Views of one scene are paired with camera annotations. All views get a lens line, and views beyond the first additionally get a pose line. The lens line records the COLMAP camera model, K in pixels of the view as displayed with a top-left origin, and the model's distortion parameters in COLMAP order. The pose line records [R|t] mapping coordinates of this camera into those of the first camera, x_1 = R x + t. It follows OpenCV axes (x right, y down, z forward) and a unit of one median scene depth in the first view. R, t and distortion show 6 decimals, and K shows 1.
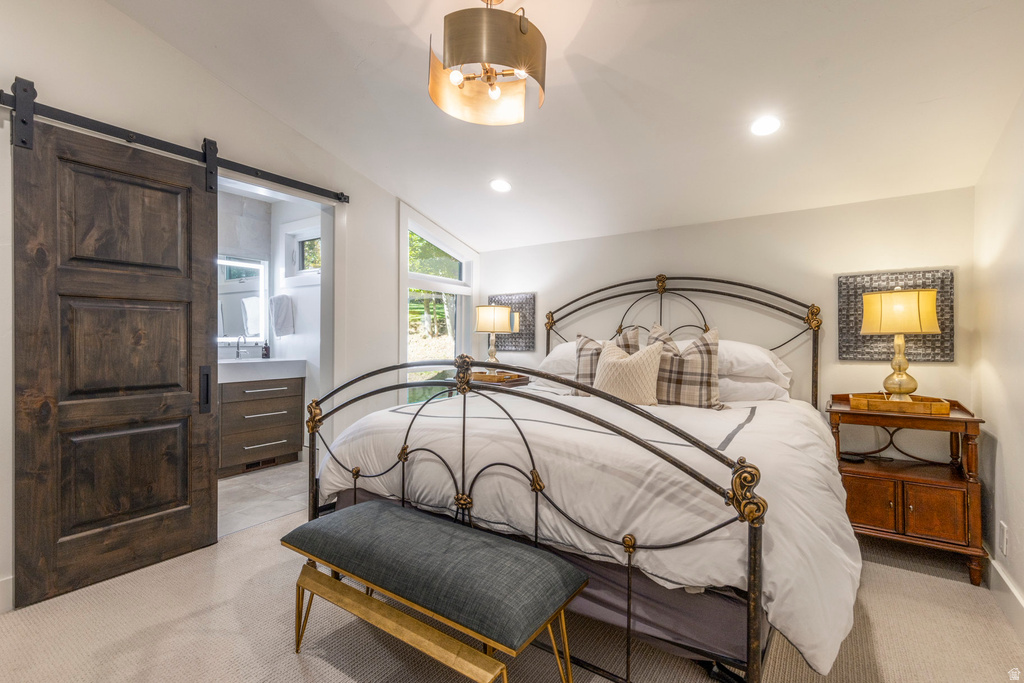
lens RADIAL K [[467.6, 0, 509.7], [0, 467.6, 328.9], [0, 0, 1]] dist [0.000113, 0.000003]
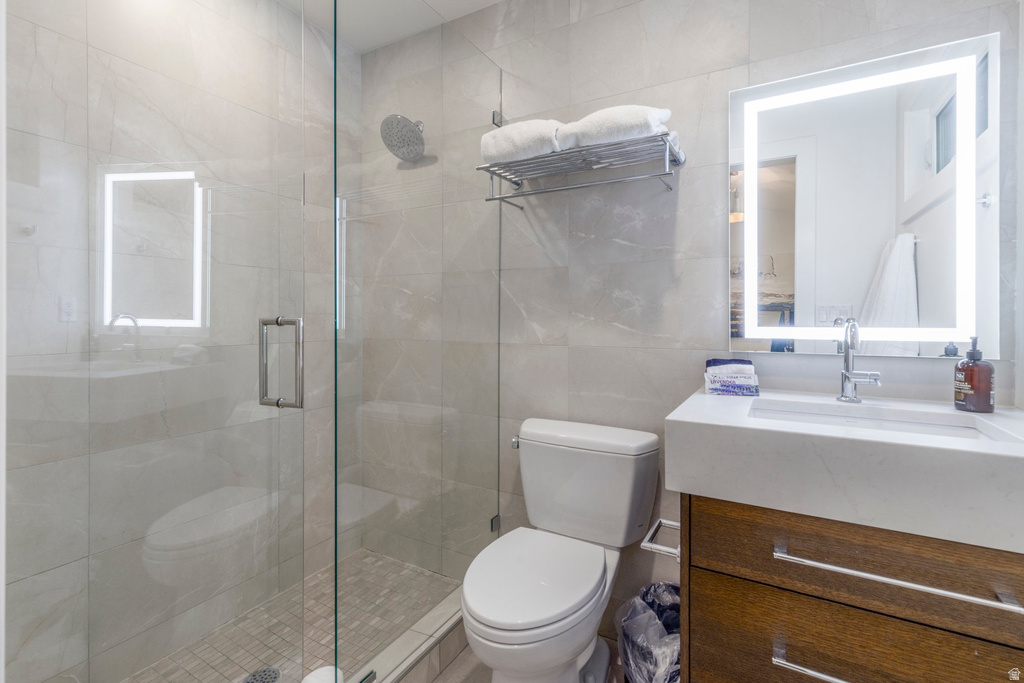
lens RADIAL K [[467.6, 0, 509.7], [0, 467.6, 328.9], [0, 0, 1]] dist [0.000113, 0.000003]
pose [[0.088343, 0.004801, -0.996079, -0.298691], [0.009970, 0.999934, 0.005704, 0.015484], [0.996040, -0.010435, 0.088289, 0.738837]]
